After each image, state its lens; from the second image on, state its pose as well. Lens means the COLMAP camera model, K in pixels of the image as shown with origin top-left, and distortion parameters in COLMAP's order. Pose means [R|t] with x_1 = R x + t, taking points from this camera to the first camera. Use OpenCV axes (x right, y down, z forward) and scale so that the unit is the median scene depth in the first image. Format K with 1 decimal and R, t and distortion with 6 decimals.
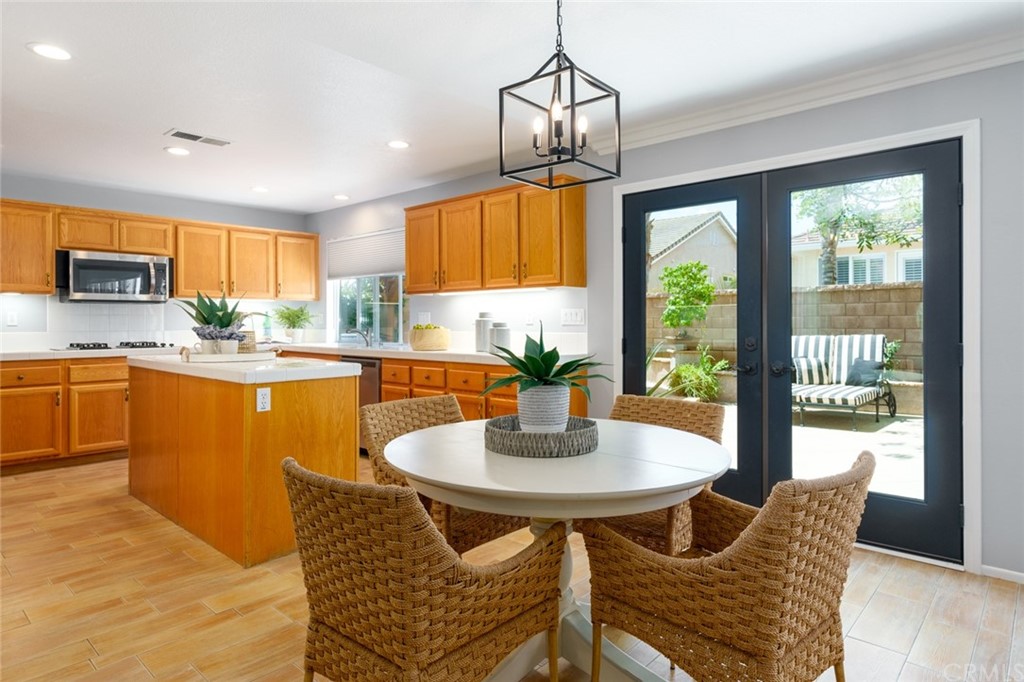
lens RADIAL K [[594.8, 0, 513.4], [0, 594.8, 322.2], [0, 0, 1]] dist [-0.000011, 0.002798]
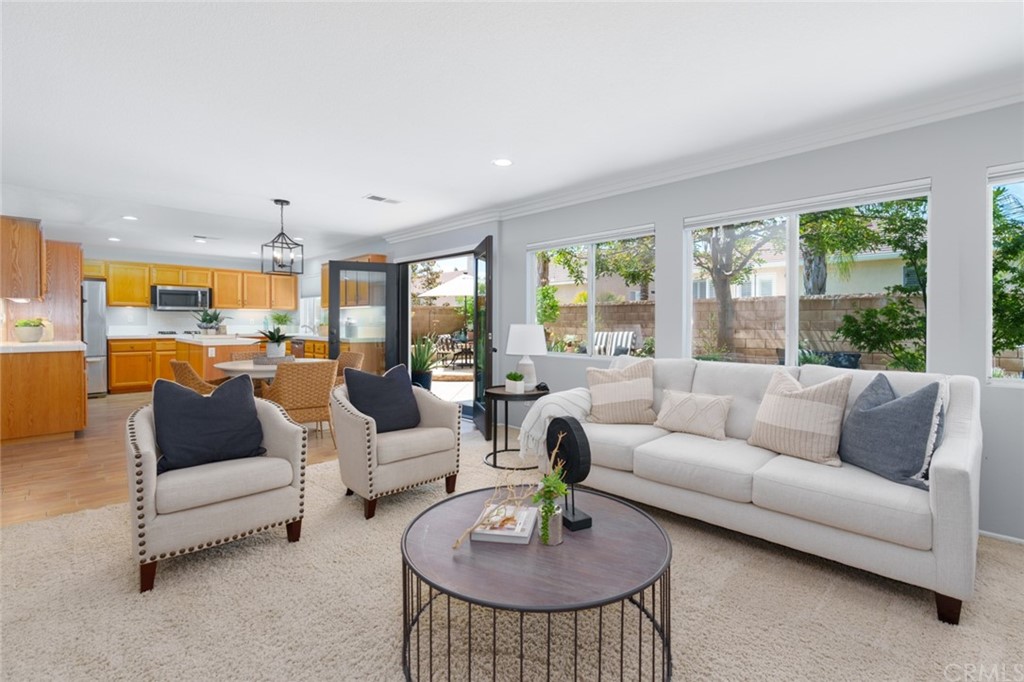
lens RADIAL K [[475.0, 0, 521.8], [0, 475.0, 328.1], [0, 0, 1]] dist [-0.006960, 0.001461]
pose [[0.998672, 0.008166, -0.050873, 0.613761], [-0.007616, 0.999911, 0.010983, -0.002817], [0.050958, -0.010581, 0.998645, -0.581296]]
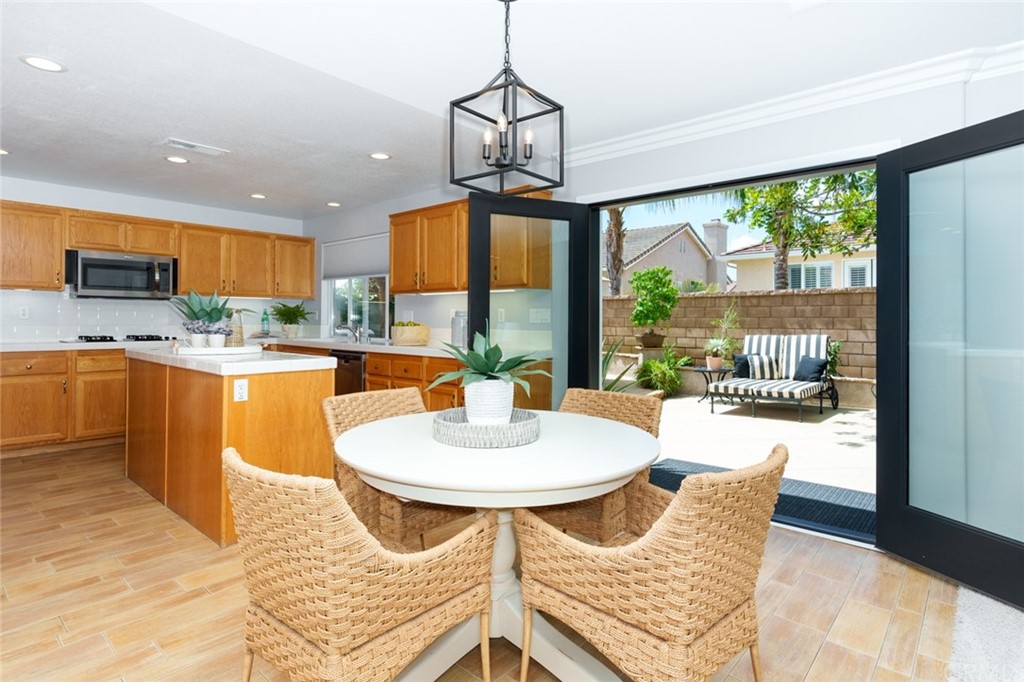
lens RADIAL K [[535.1, 0, 512.5], [0, 535.1, 318.0], [0, 0, 1]] dist [-0.000266, 0.001358]
pose [[0.999869, 0.009469, 0.013140, 0.034101], [-0.009409, 0.999945, -0.004623, -0.000299], [-0.013183, 0.004498, 0.999903, 0.017204]]
